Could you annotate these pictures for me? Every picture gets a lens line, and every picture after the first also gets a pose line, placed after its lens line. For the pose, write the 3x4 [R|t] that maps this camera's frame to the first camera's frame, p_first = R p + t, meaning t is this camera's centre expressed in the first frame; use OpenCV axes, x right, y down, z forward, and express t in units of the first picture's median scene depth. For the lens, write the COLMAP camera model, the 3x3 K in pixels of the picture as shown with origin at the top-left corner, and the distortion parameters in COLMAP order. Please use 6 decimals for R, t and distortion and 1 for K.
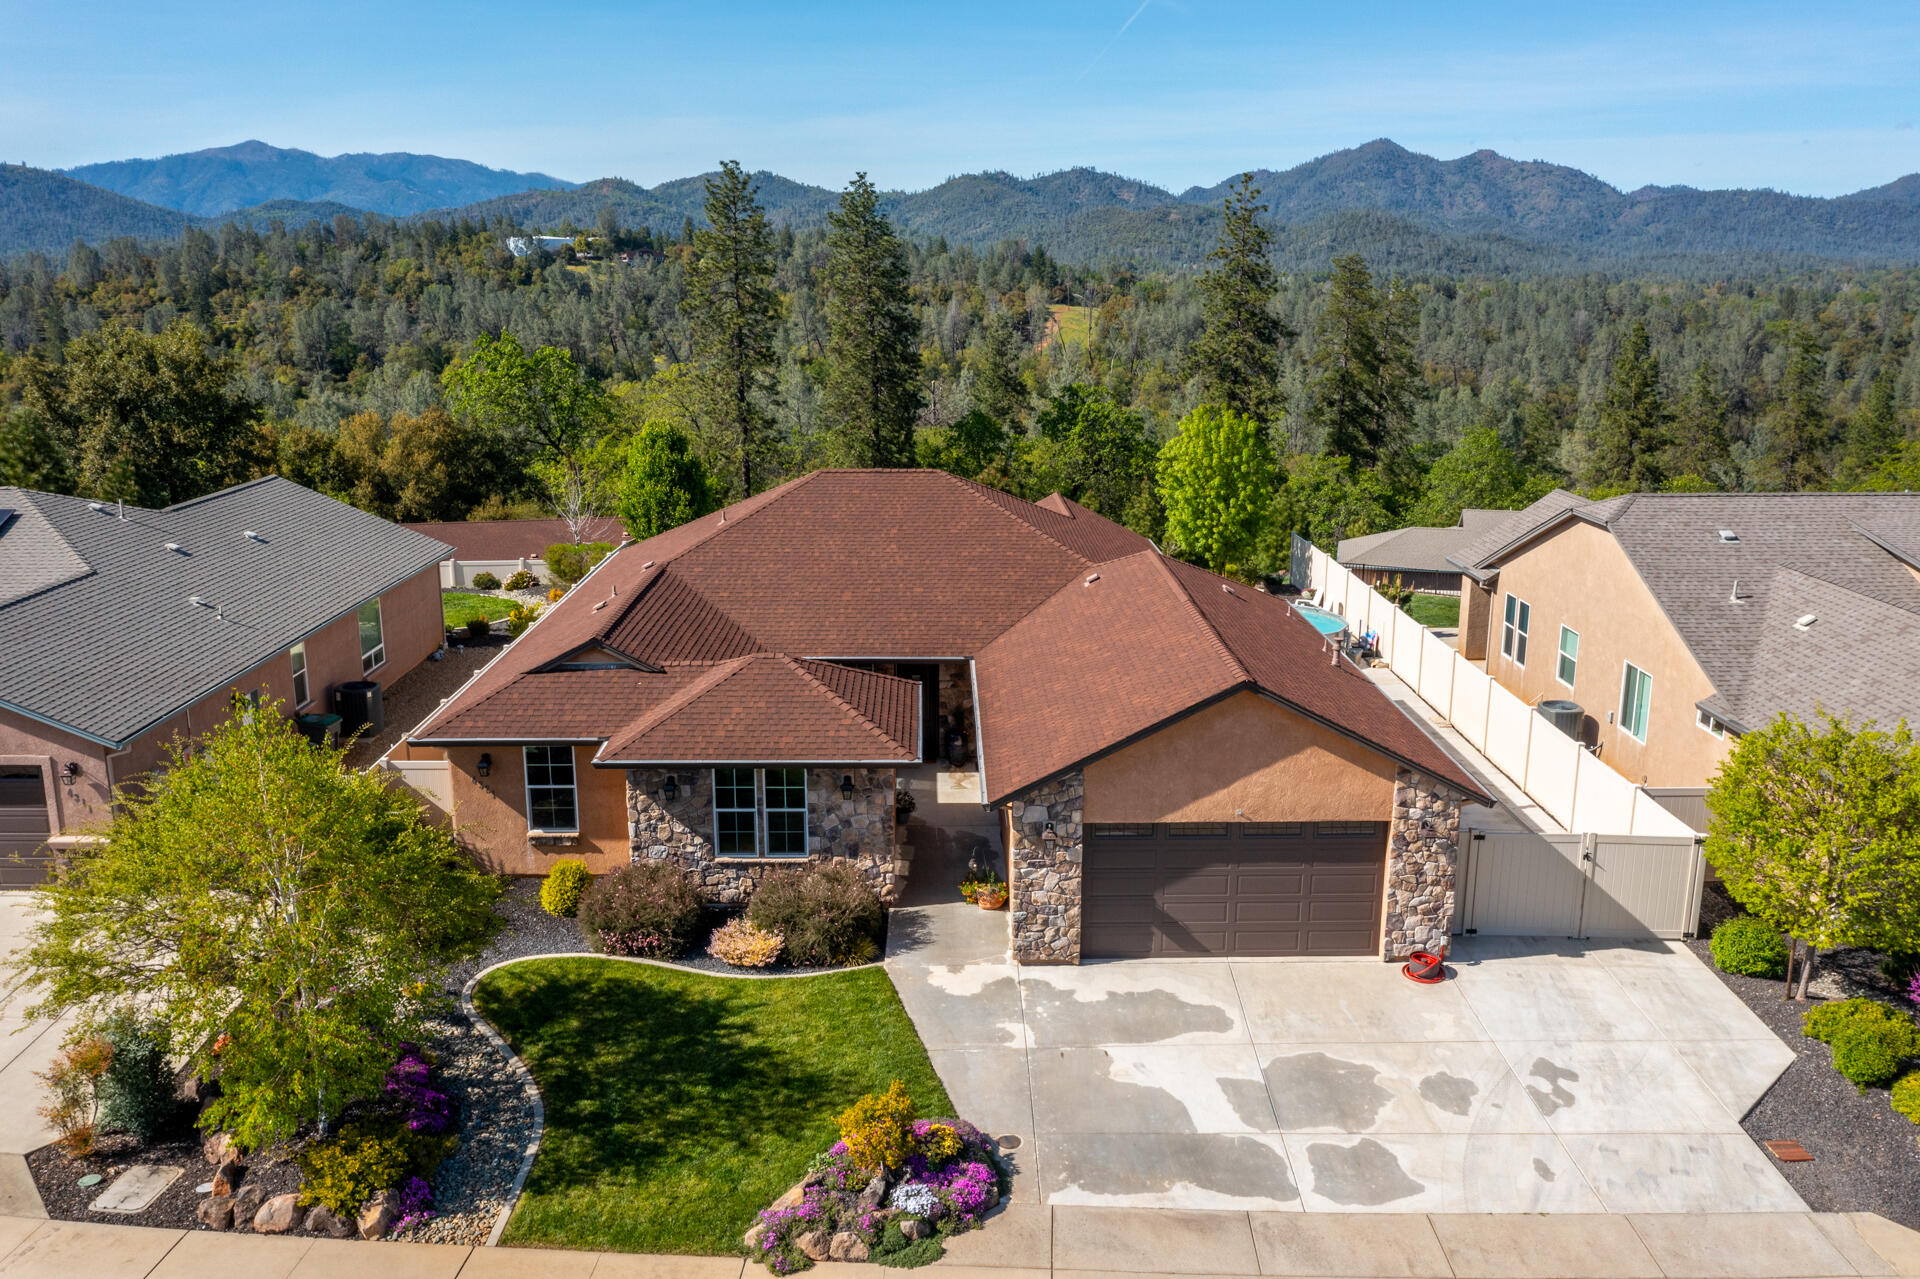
lens RADIAL K [[1466.5, 0, 949.7], [0, 1466.5, 651.1], [0, 0, 1]] dist [-0.011593, 0.015384]
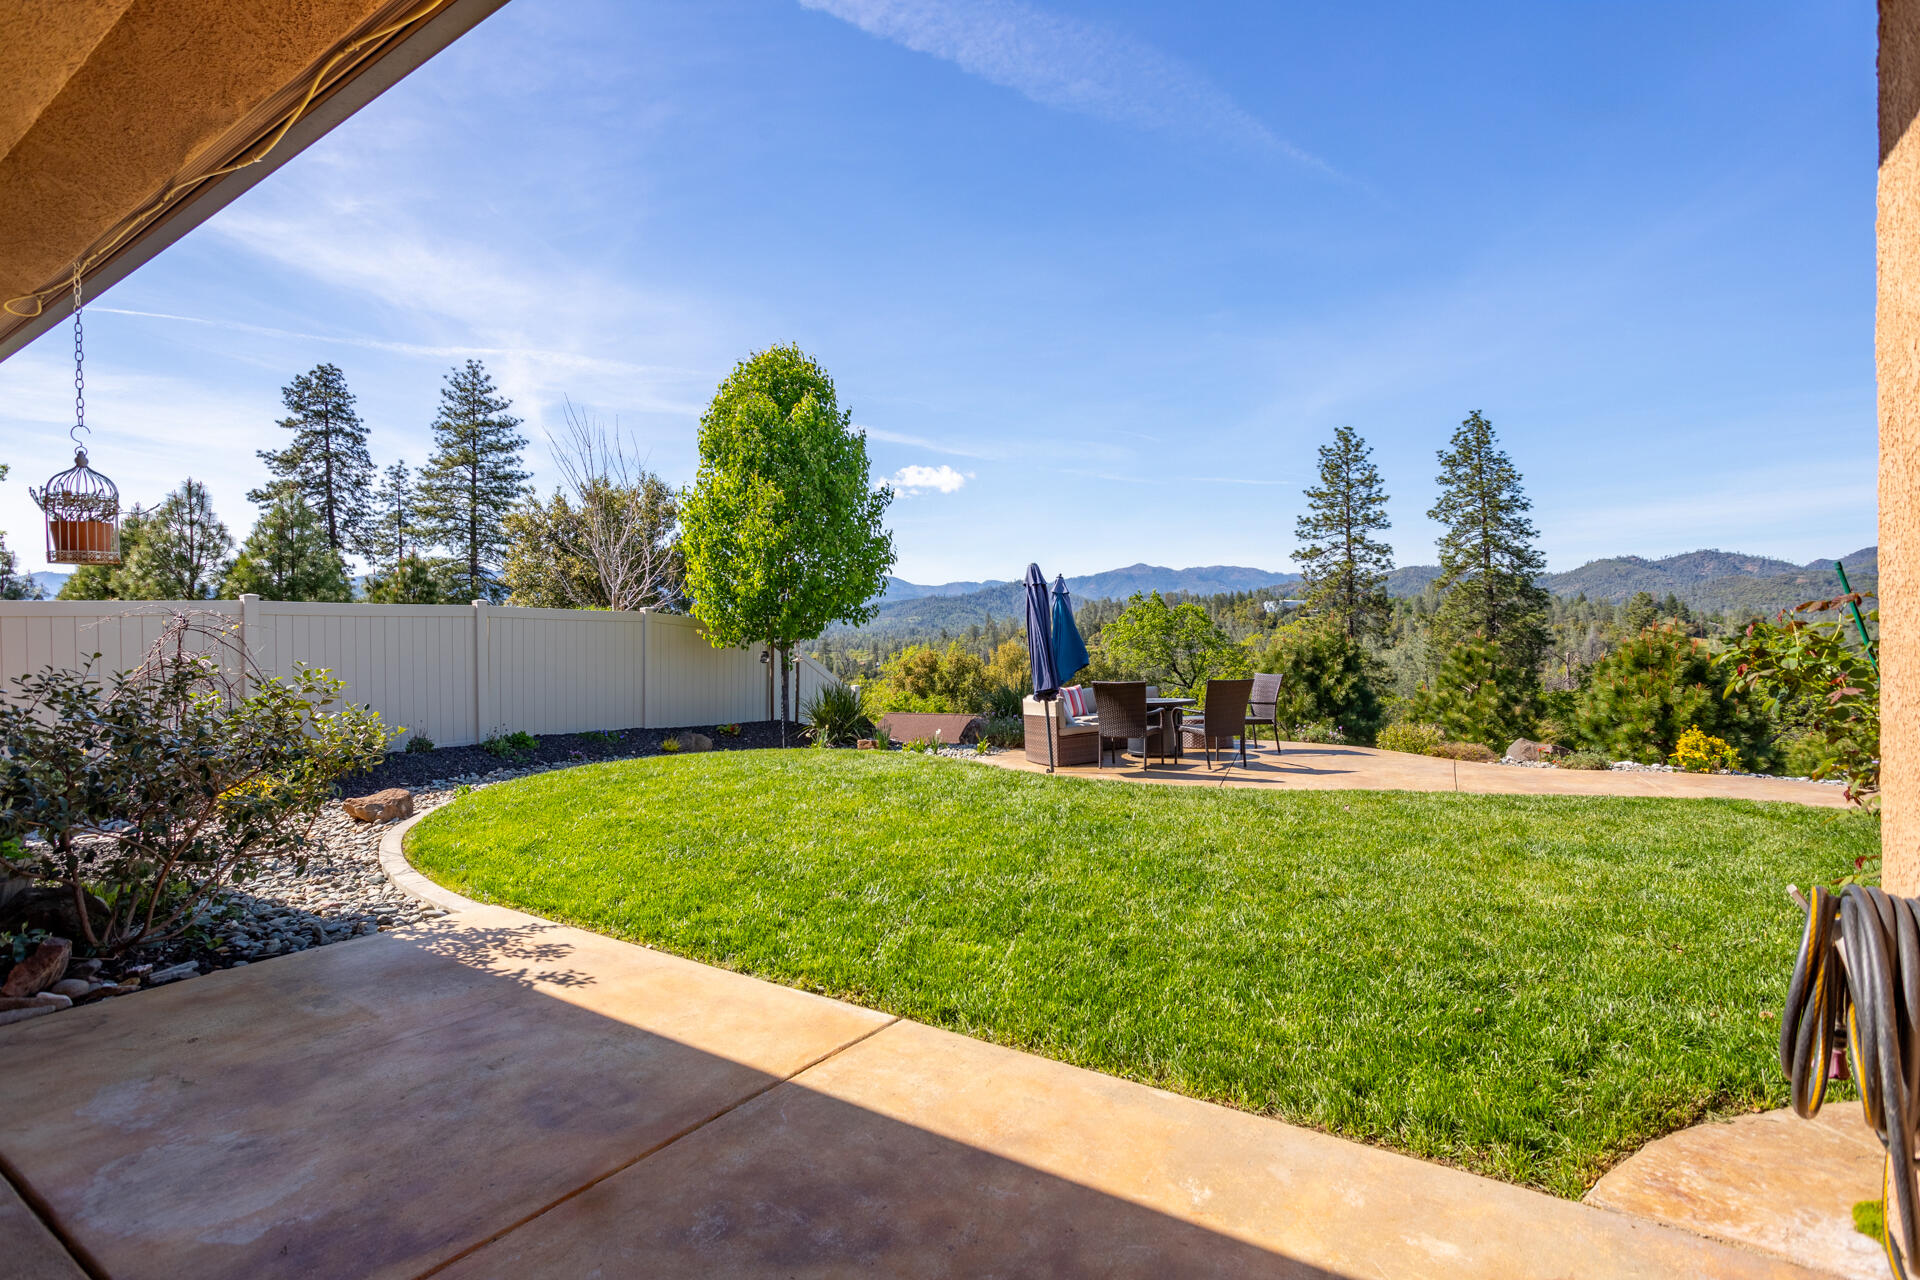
lens RADIAL K [[950.7, 0, 955.1], [0, 950.7, 625.3], [0, 0, 1]] dist [-0.057796, 0.023886]
pose [[0.826494, -0.011847, -0.562821, 0.018732], [-0.127259, 0.969966, -0.207295, -0.050534], [0.548373, 0.242952, 0.800163, 1.804964]]
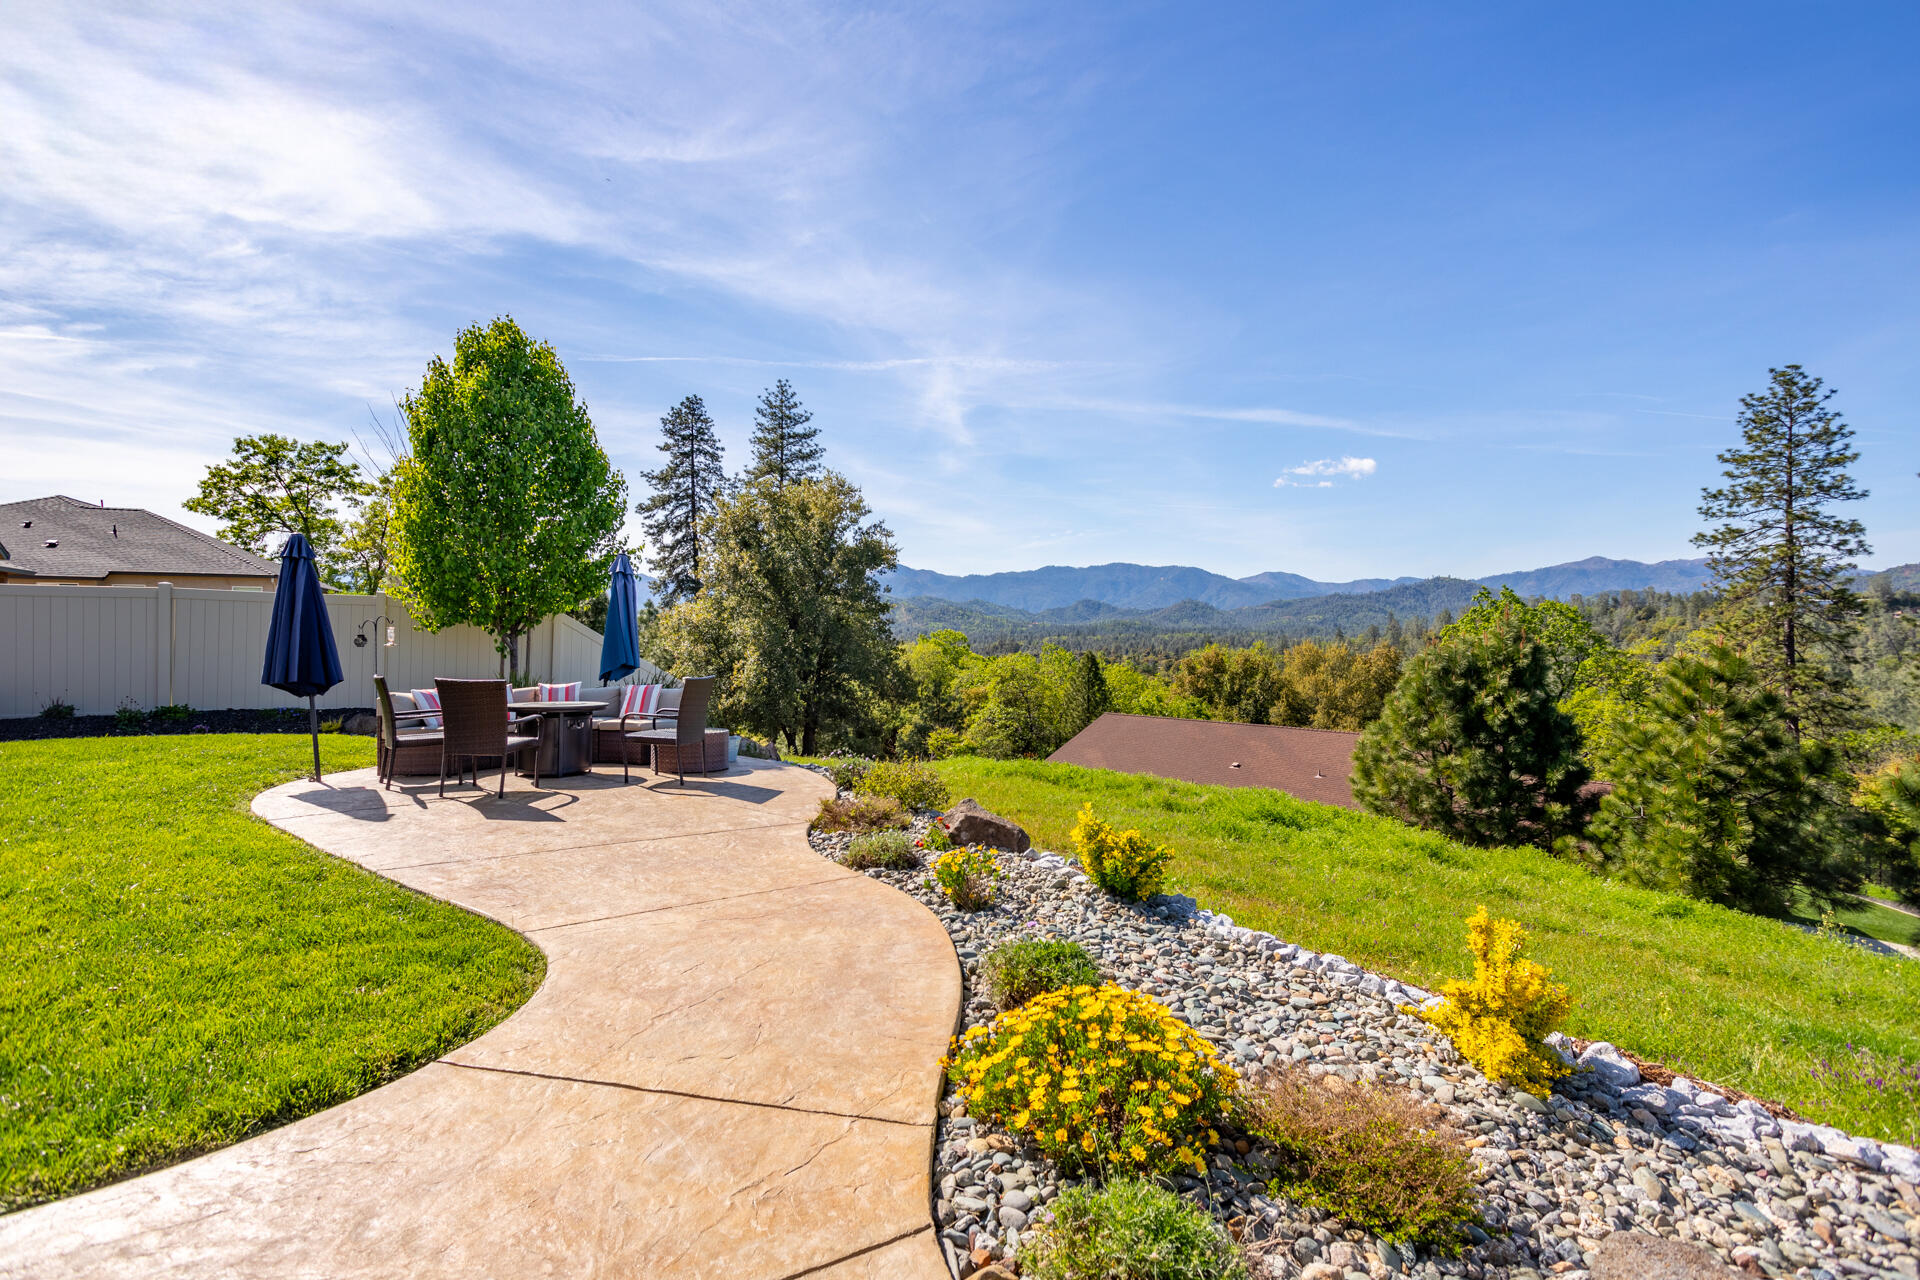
lens RADIAL K [[925.3, 0, 938.2], [0, 925.3, 643.3], [0, 0, 1]] dist [-0.020144, 0.008210]
pose [[0.526218, 0.016787, -0.850184, 0.220641], [-0.213079, 0.970511, -0.112722, -0.140523], [0.823220, 0.240473, 0.514277, 2.184444]]
